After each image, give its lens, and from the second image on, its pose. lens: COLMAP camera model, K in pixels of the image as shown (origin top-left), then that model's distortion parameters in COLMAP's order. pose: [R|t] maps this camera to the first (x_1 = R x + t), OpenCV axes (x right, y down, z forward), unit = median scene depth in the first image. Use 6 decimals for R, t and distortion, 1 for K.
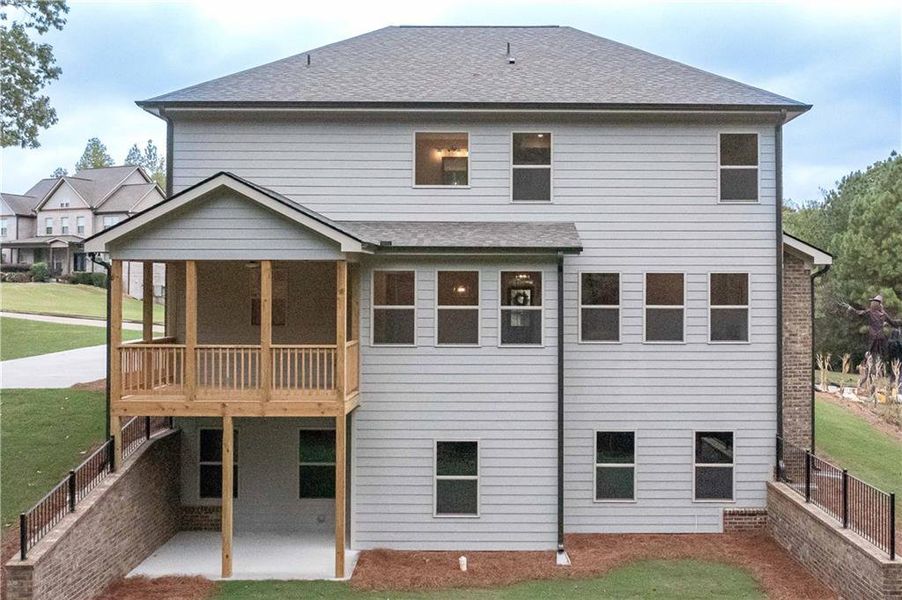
lens RADIAL K [[932.4, 0, 450.8], [0, 932.4, 296.0], [0, 0, 1]] dist [-0.120860, 0.000000]
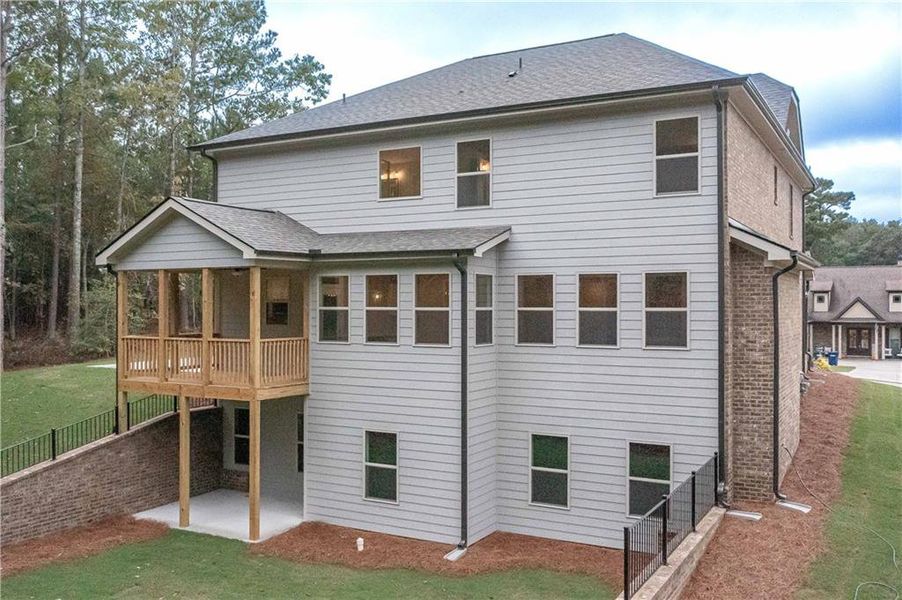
lens RADIAL K [[815.1, 0, 451.6], [0, 815.1, 297.8], [0, 0, 1]] dist [-0.096555, -0.015231]
pose [[0.880745, -0.002468, -0.473584, 0.495570], [0.000871, 0.999993, -0.003592, 0.003084], [0.473590, 0.002751, 0.880741, 0.190748]]
